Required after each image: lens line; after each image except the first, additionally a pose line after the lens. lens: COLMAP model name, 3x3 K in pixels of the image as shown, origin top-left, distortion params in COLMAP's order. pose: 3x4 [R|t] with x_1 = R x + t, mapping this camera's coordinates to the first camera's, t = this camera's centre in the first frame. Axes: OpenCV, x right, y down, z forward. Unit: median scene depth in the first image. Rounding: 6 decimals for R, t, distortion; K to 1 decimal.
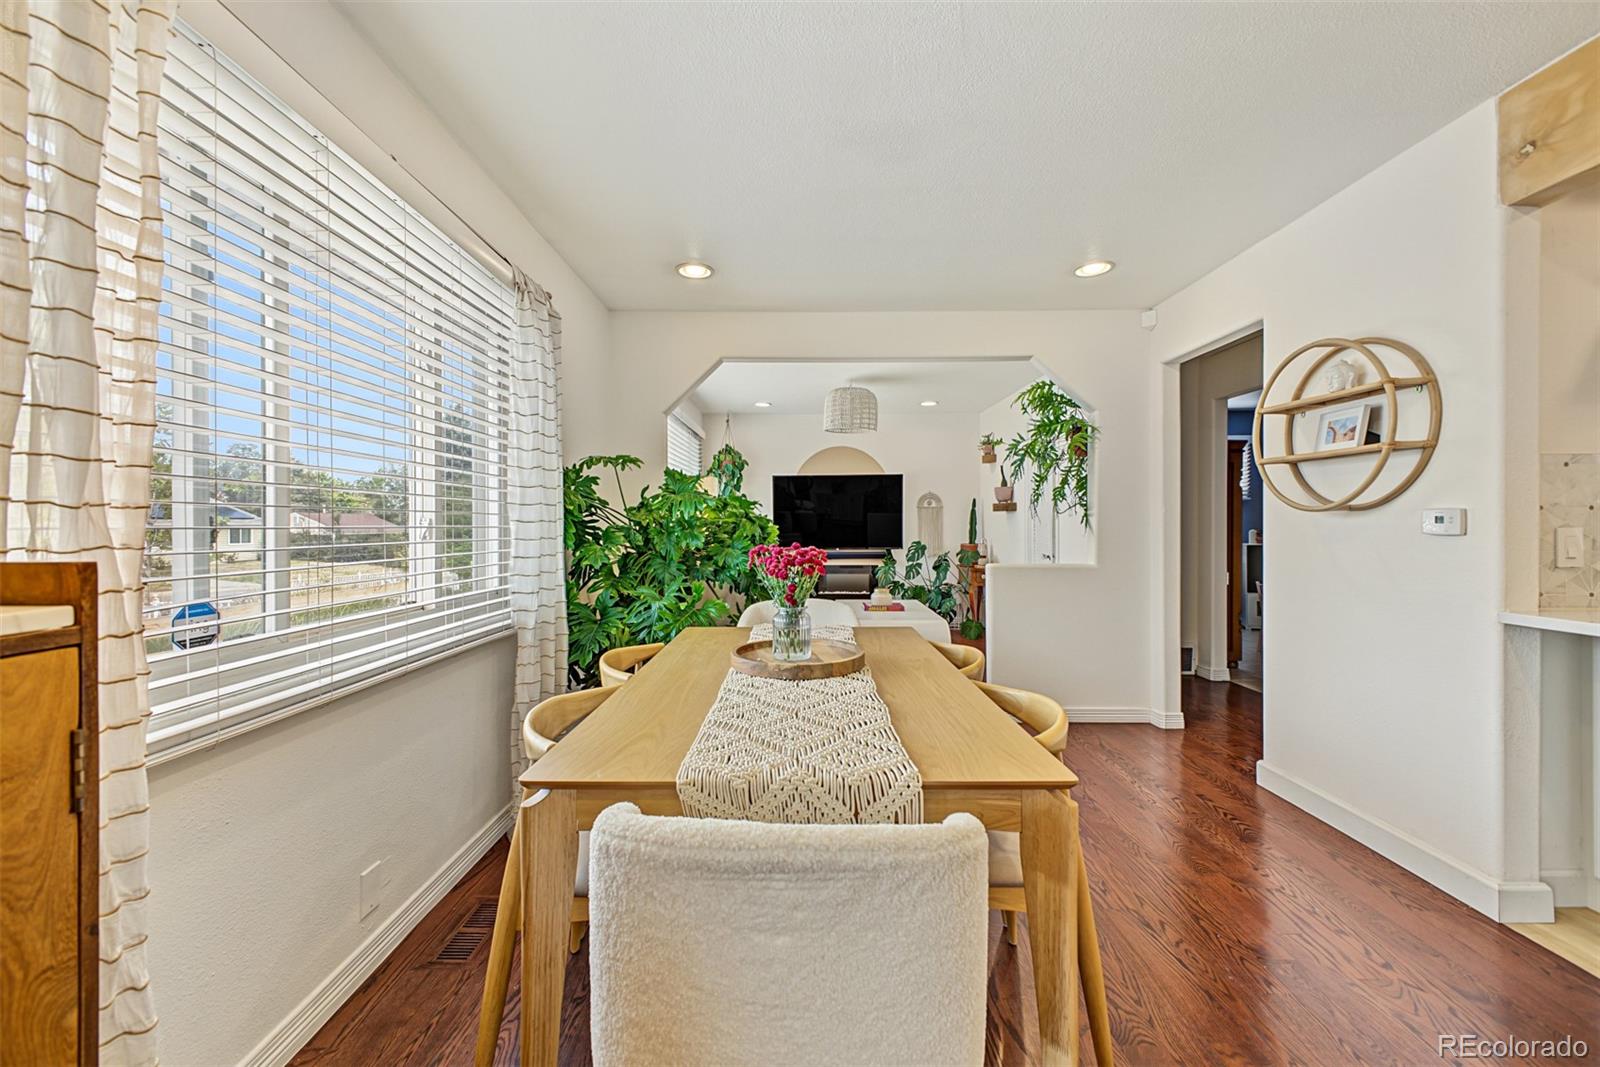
lens RADIAL K [[621.6, 0, 802.7], [0, 621.6, 528.5], [0, 0, 1]] dist [0.023294, -0.007922]
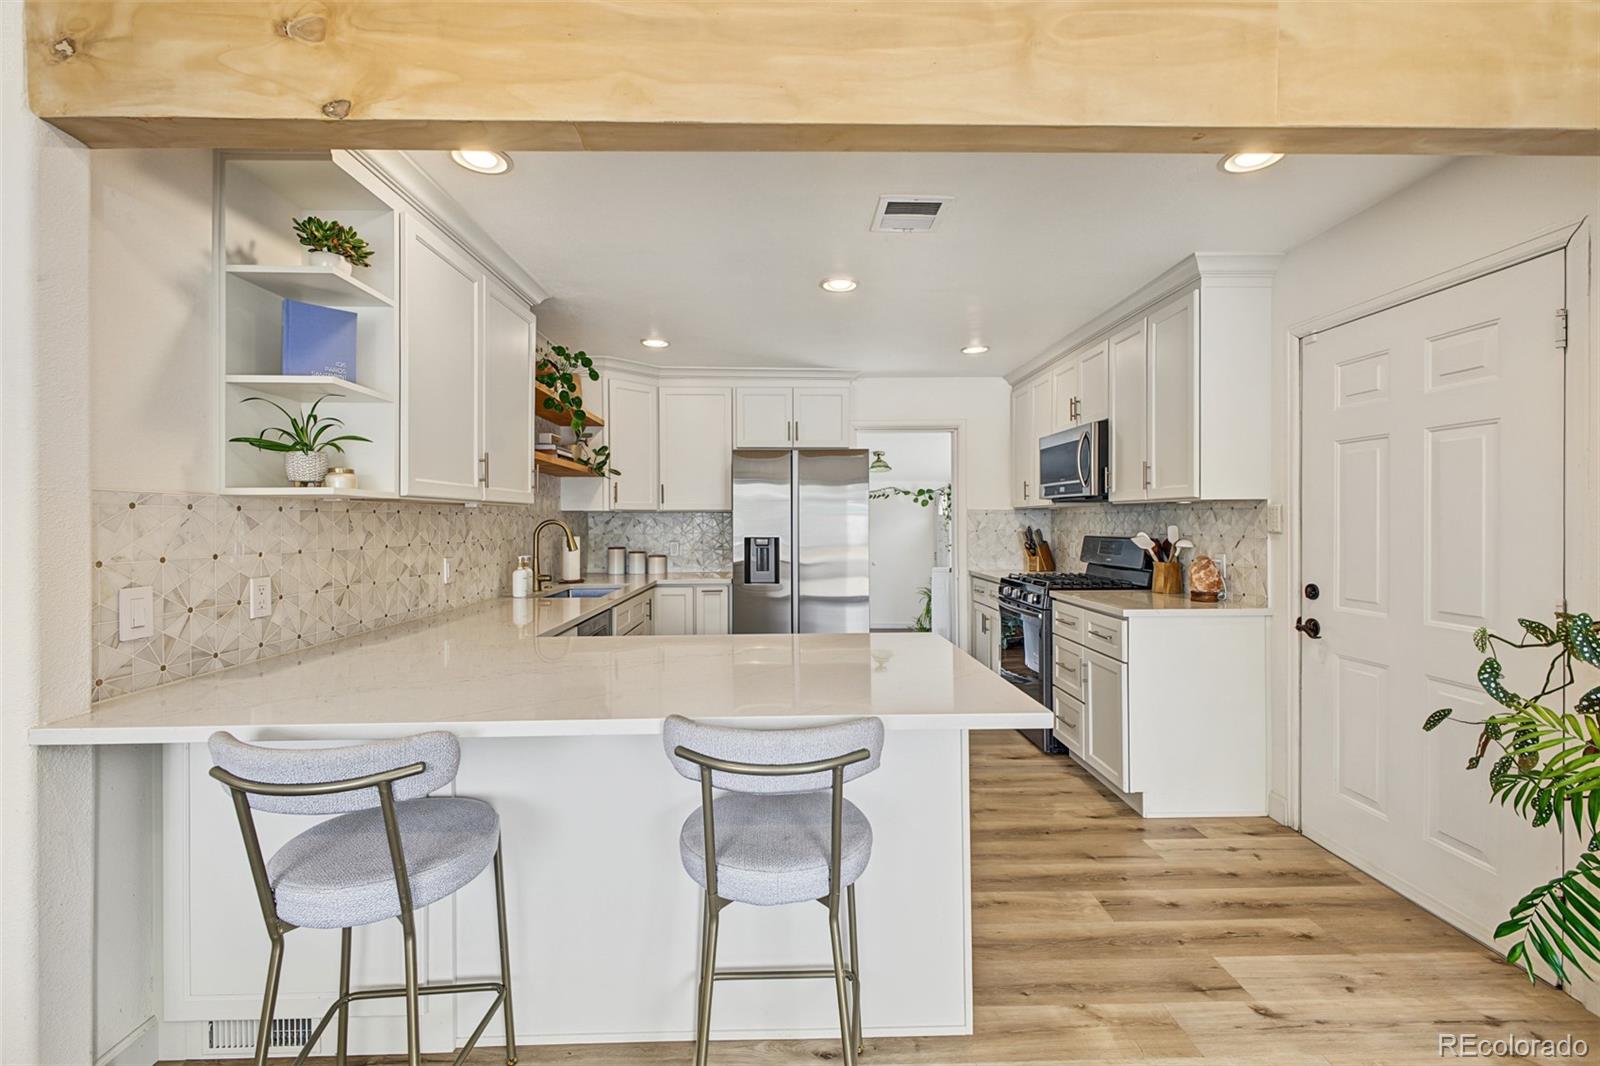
lens RADIAL K [[667.6, 0, 796.4], [0, 667.6, 523.2], [0, 0, 1]] dist [0.001523, -0.001008]
pose [[-0.025670, 0.003768, 0.999663, 0.213545], [0.008127, 0.999961, -0.003560, -0.040183], [-0.999637, 0.008033, -0.025700, 0.121184]]
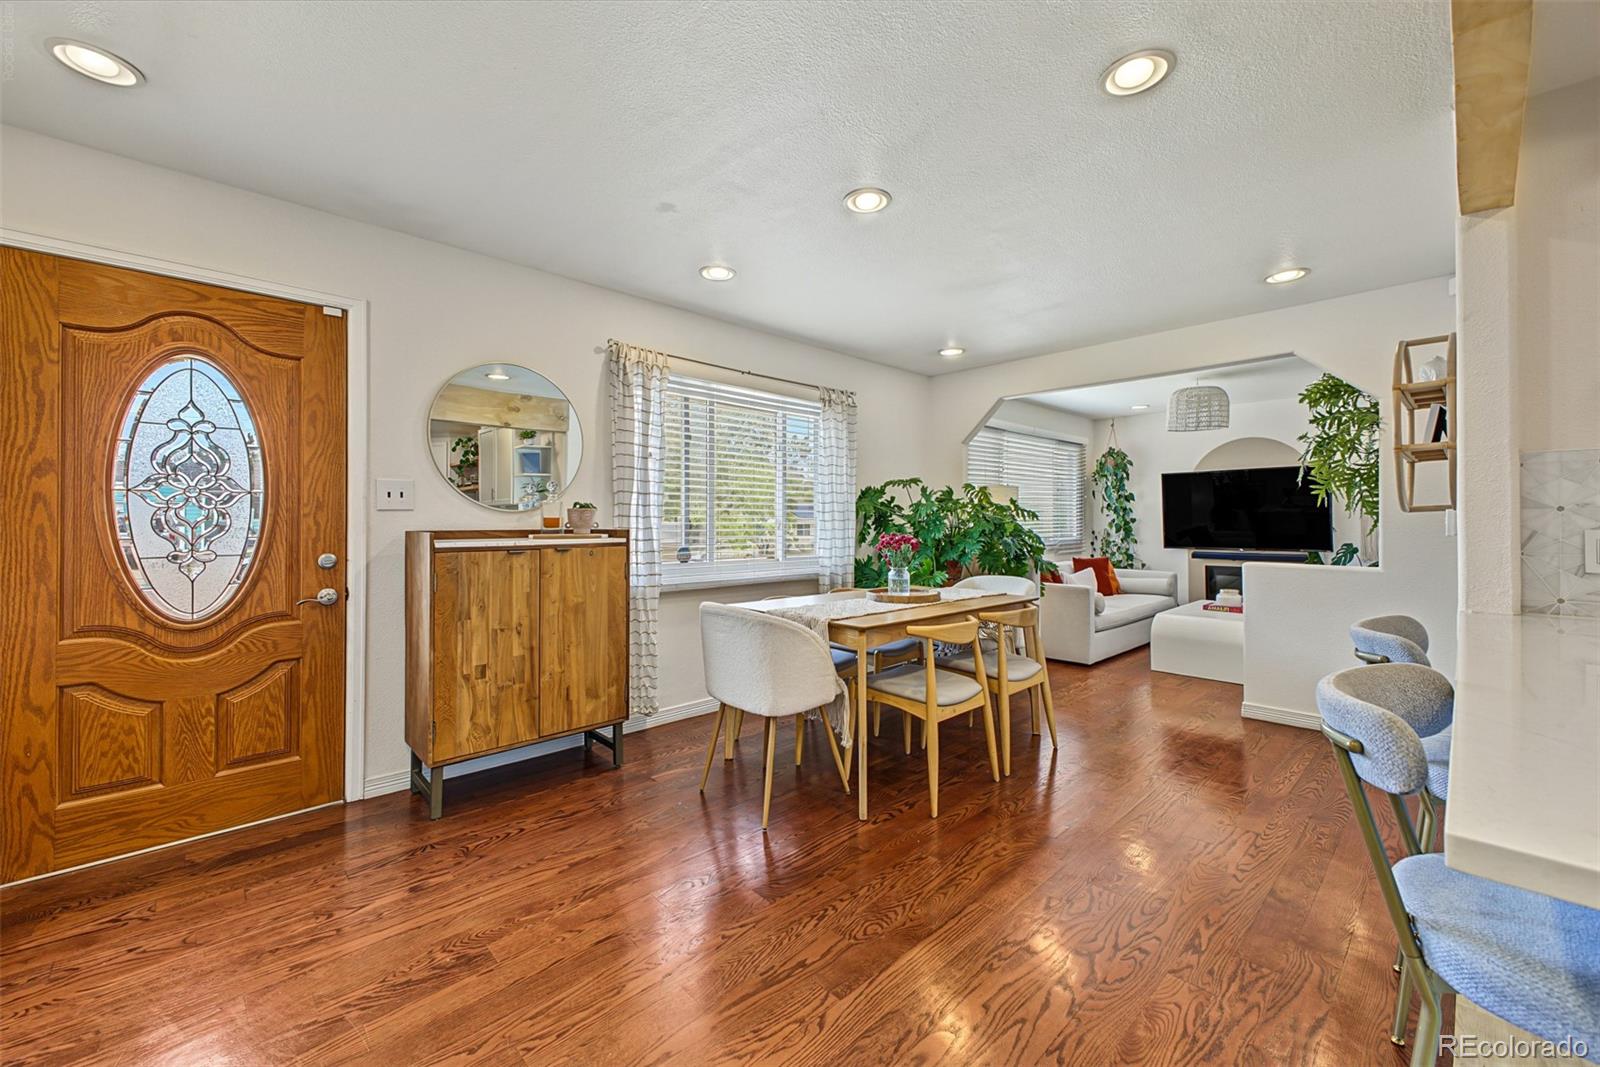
lens RADIAL K [[635.7, 0, 803.4], [0, 635.7, 522.6], [0, 0, 1]] dist [0.024955, -0.009838]
pose [[0.695746, 0.006149, -0.718261, 0.611622], [-0.007394, 0.999972, 0.001399, -0.003161], [0.718250, 0.004338, 0.695772, -0.266981]]
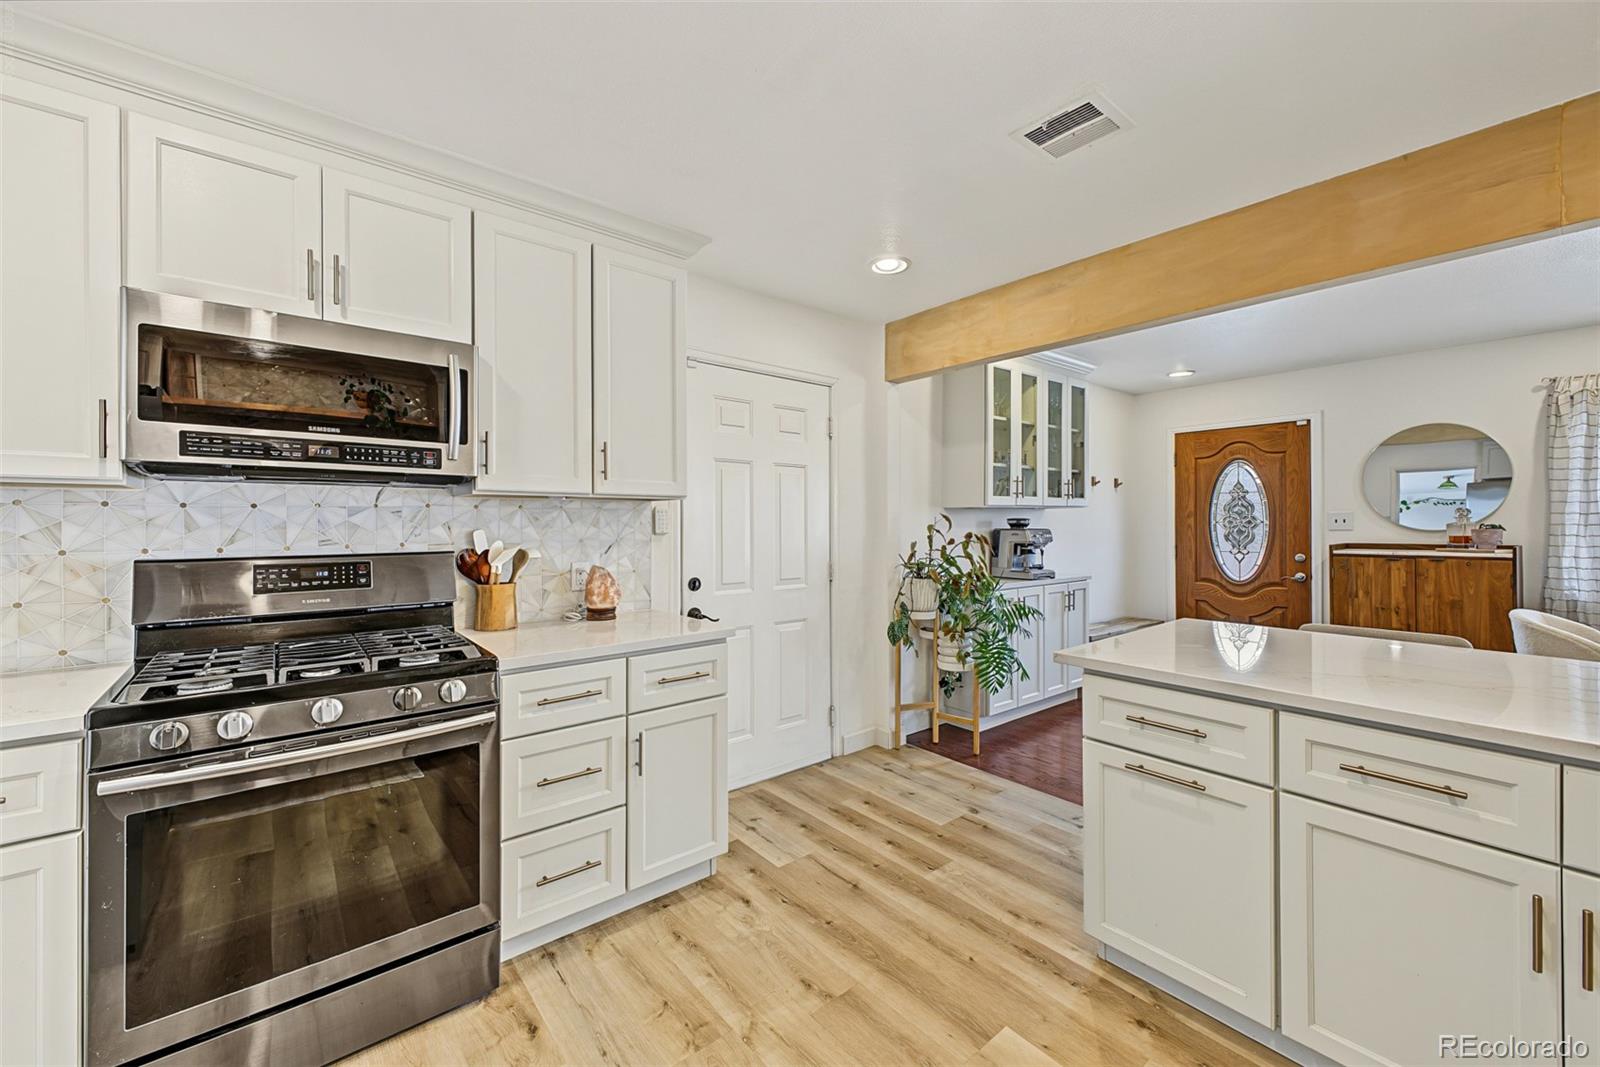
lens RADIAL K [[638.8, 0, 793.4], [0, 638.8, 518.7], [0, 0, 1]] dist [0.022953, -0.008998]
pose [[-0.771371, 0.004724, -0.636368, 1.440796], [0.005657, 0.999984, 0.000566, -0.045913], [0.636360, -0.003163, -0.771386, 0.248917]]
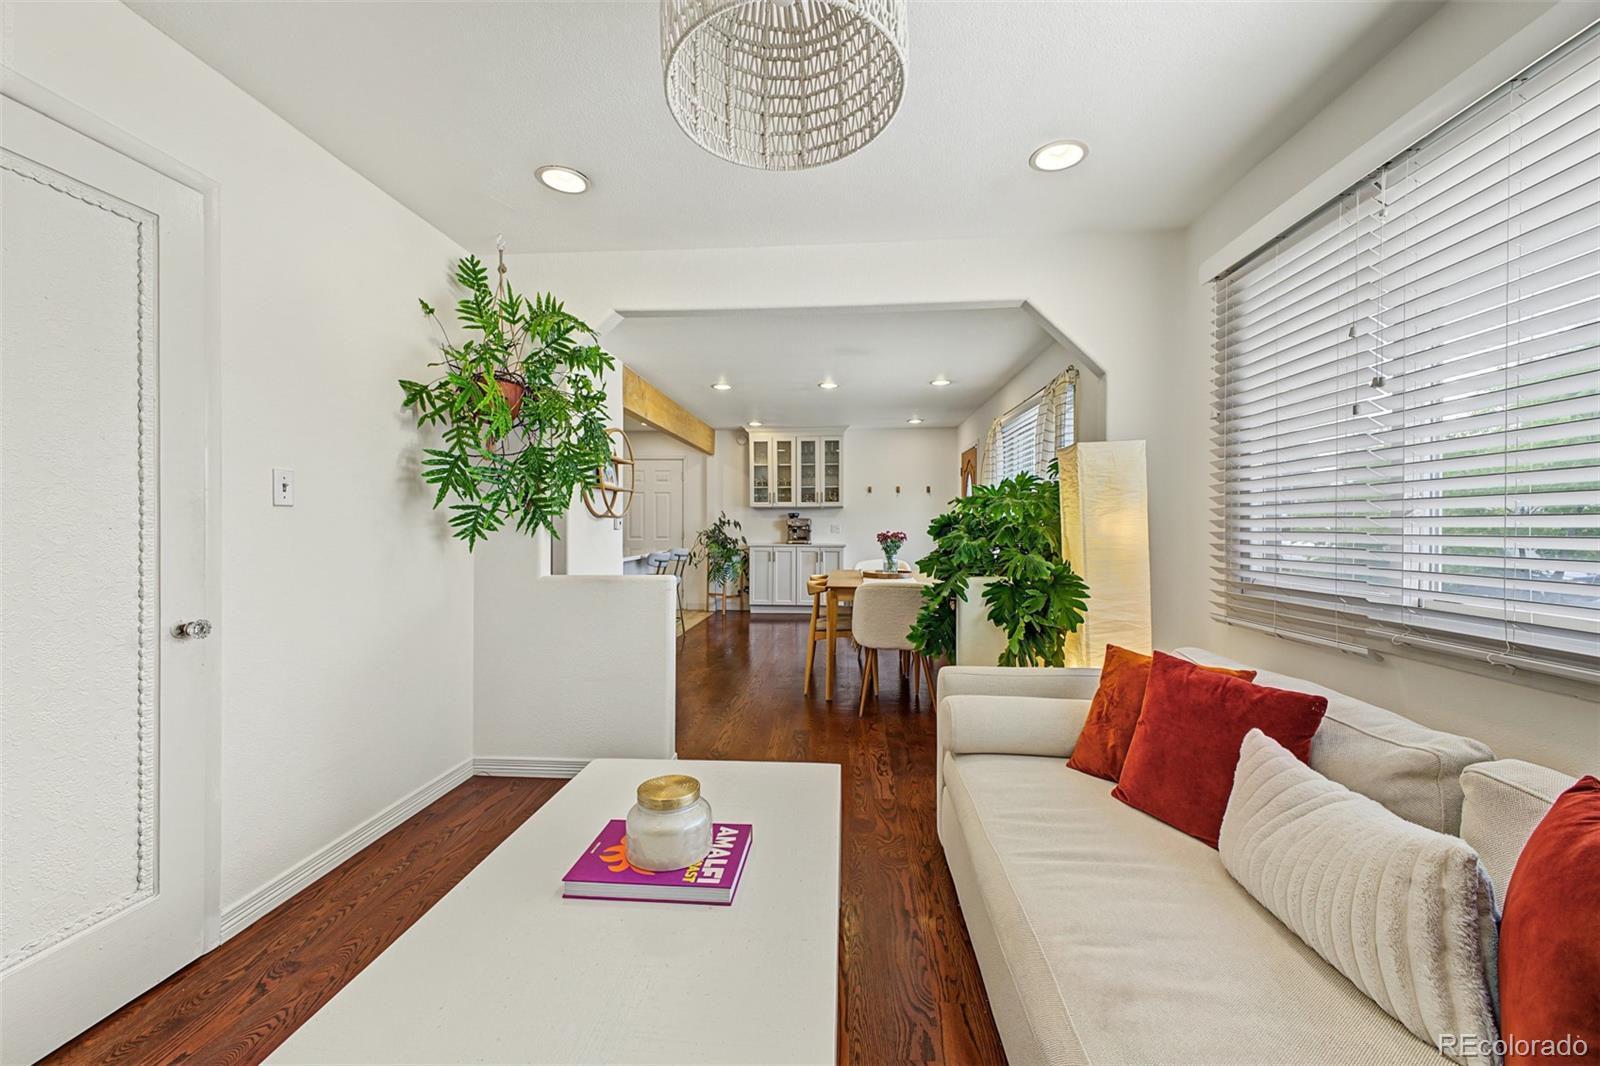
lens RADIAL K [[640.9, 0, 801.2], [0, 640.9, 521.3], [0, 0, 1]] dist [0.022095, -0.008906]
pose [[-0.997430, 0.004355, 0.071520, 0.084862], [0.004433, 0.999990, 0.000941, -0.012484], [-0.071515, 0.001256, -0.997439, 2.026874]]
